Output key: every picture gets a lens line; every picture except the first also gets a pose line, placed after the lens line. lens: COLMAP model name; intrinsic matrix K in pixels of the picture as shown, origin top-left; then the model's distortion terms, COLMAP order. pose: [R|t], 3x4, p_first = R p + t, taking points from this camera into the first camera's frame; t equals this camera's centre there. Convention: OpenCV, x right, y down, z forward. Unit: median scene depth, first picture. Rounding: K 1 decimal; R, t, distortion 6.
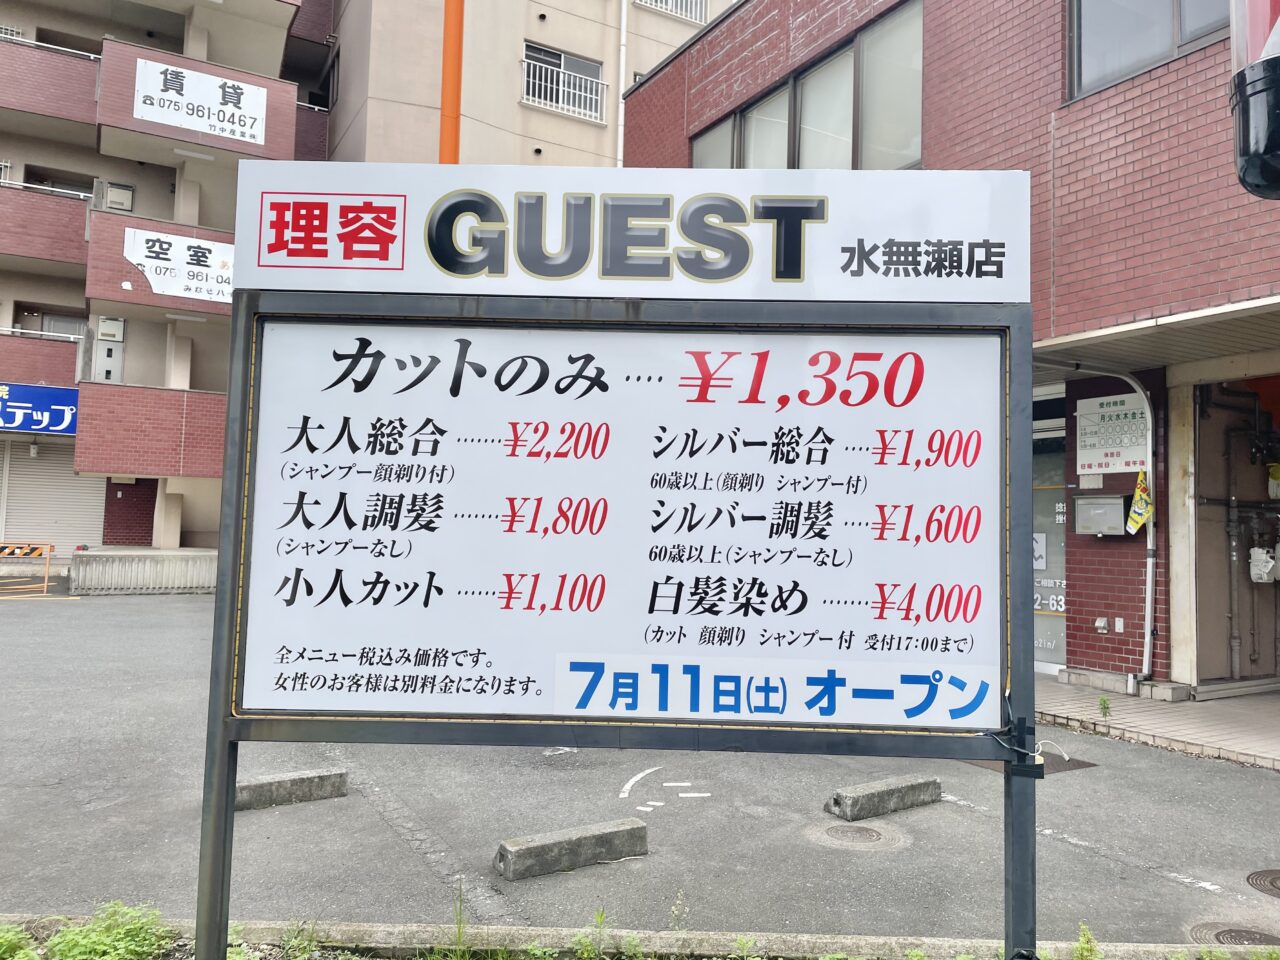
lens RADIAL K [[959.1, 0, 649.3], [0, 959.1, 469.7], [0, 0, 1]] dist [0.099904, -0.128062]
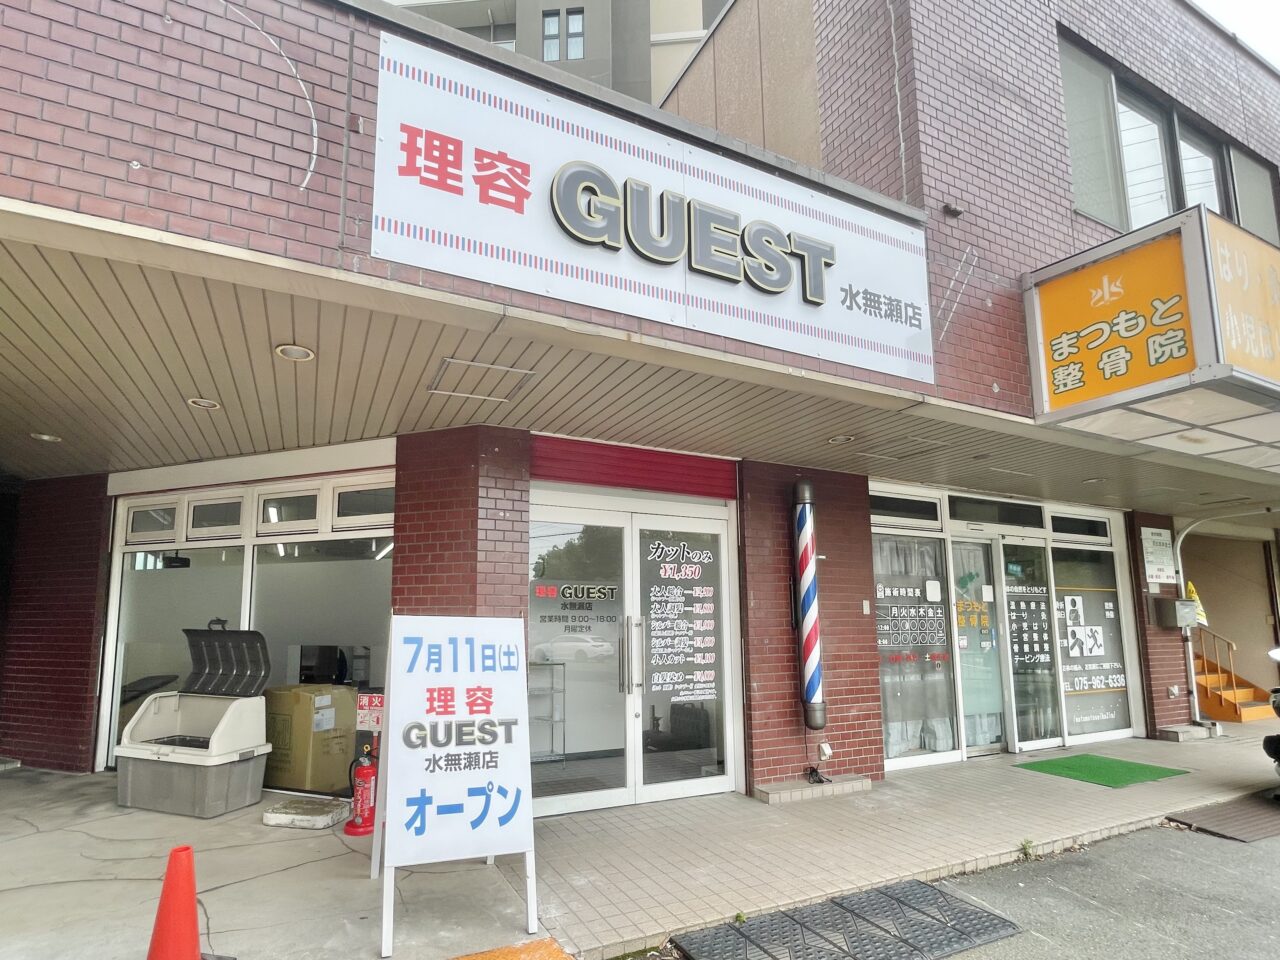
lens RADIAL K [[626.4, 0, 579.4], [0, 626.4, 549.2], [0, 0, 1]] dist [0.001533, -0.000408]
pose [[0.108574, 0.091247, 0.989892, -0.254619], [-0.062232, 0.994449, -0.084841, 0.041024], [-0.992138, -0.052392, 0.113650, 0.842880]]
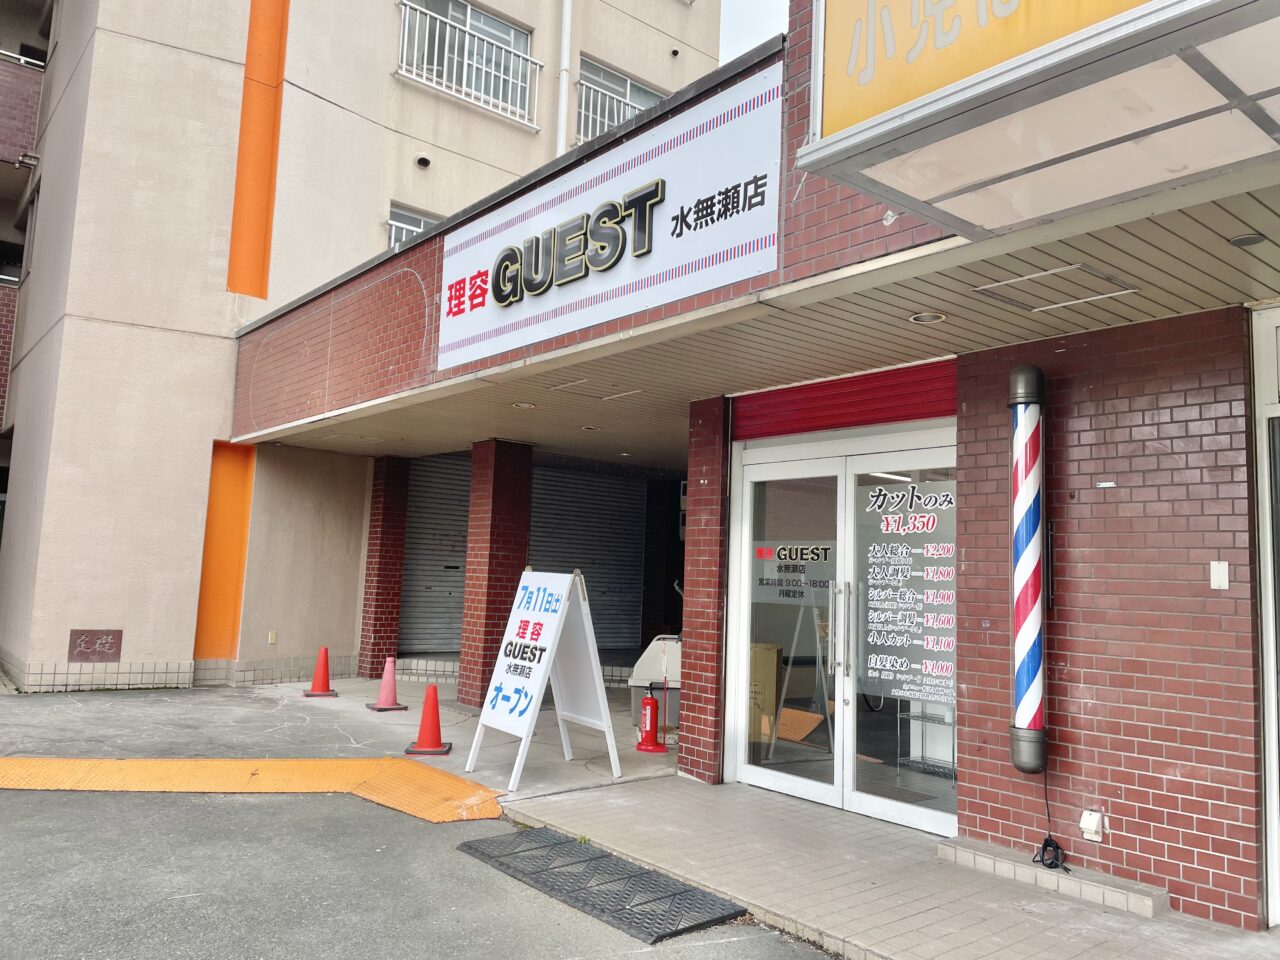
lens RADIAL K [[959.1, 0, 649.3], [0, 959.1, 469.7], [0, 0, 1]] dist [0.099904, -0.128062]
pose [[0.986377, 0.033369, 0.161082, -0.103318], [-0.026169, 0.998570, -0.046619, 0.022834], [-0.162407, 0.041769, 0.985839, 0.509094]]
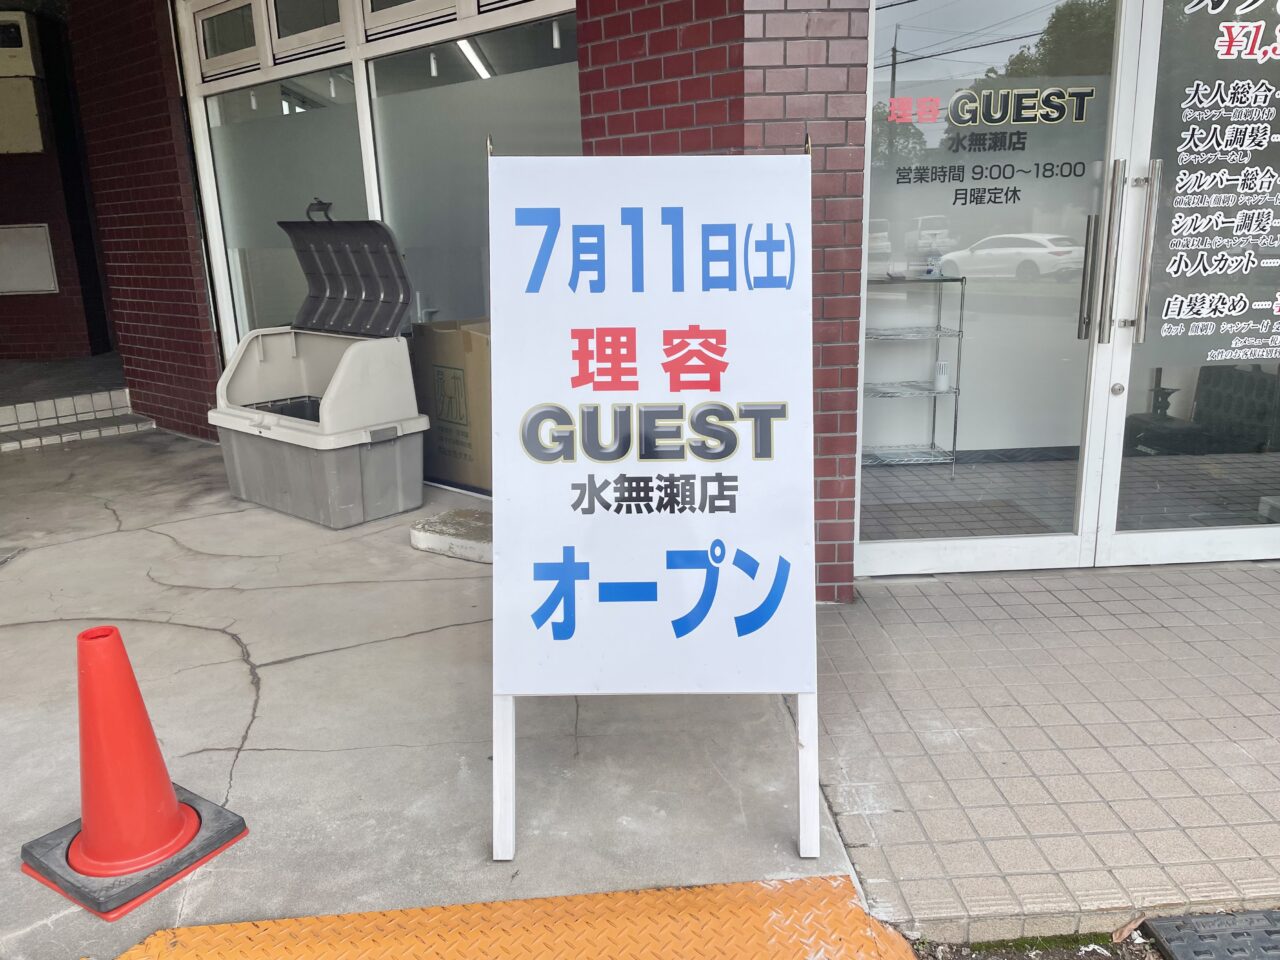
lens RADIAL K [[959.1, 0, 649.3], [0, 959.1, 469.7], [0, 0, 1]] dist [0.099904, -0.128062]
pose [[0.453946, -0.251691, 0.854742, -0.184970], [-0.020221, 0.956118, 0.292283, 0.049177], [-0.890800, -0.149965, 0.428936, 0.842352]]
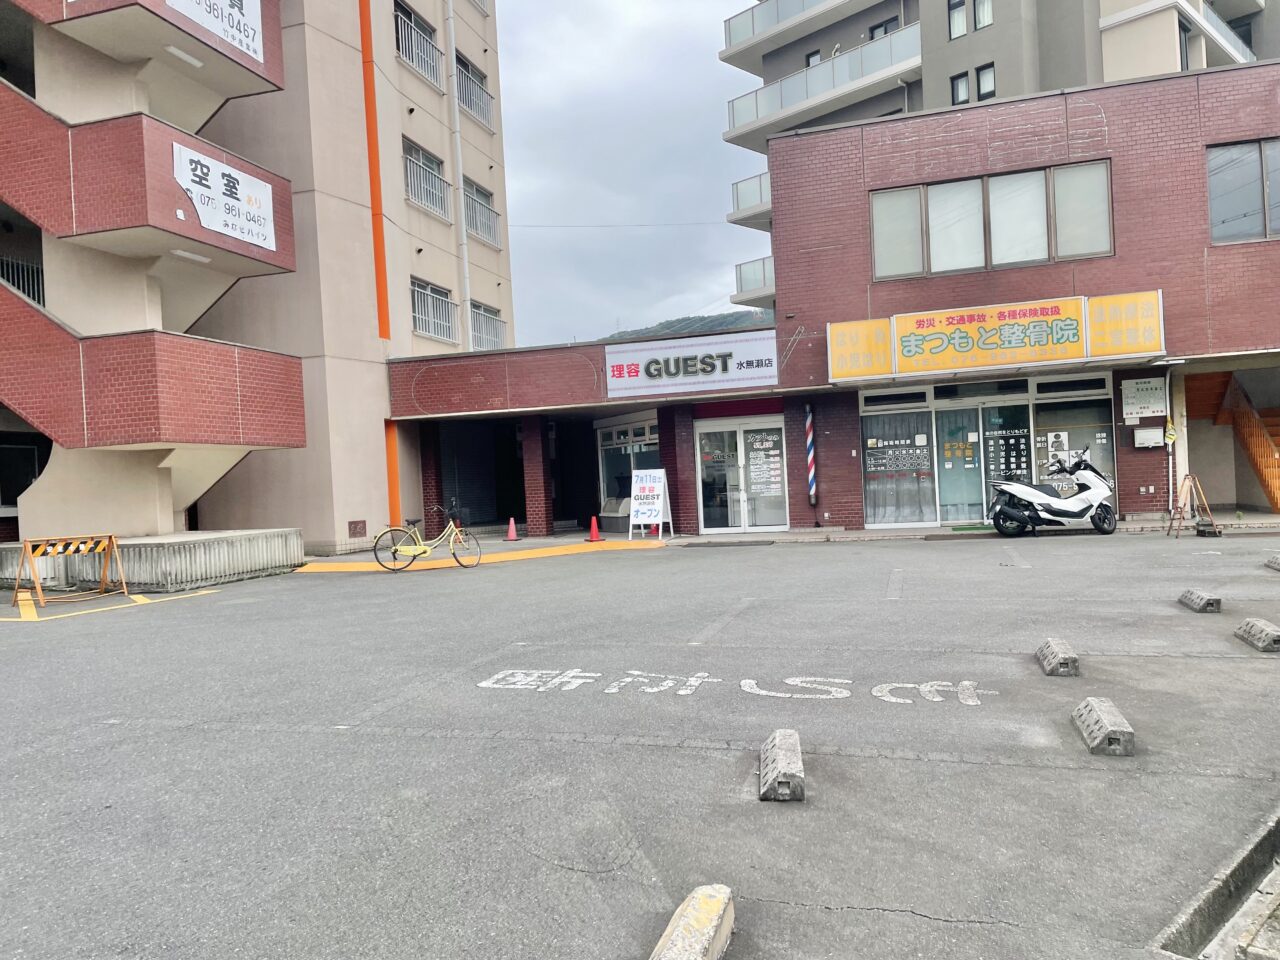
lens RADIAL K [[950.5, 0, 655.6], [0, 950.5, 495.3], [0, 0, 1]] dist [0.096317, -0.124916]
pose [[0.712281, -0.070471, 0.698348, -0.822691], [0.023286, 0.996772, 0.076834, -0.005857], [-0.701508, -0.038466, 0.711623, 0.128540]]
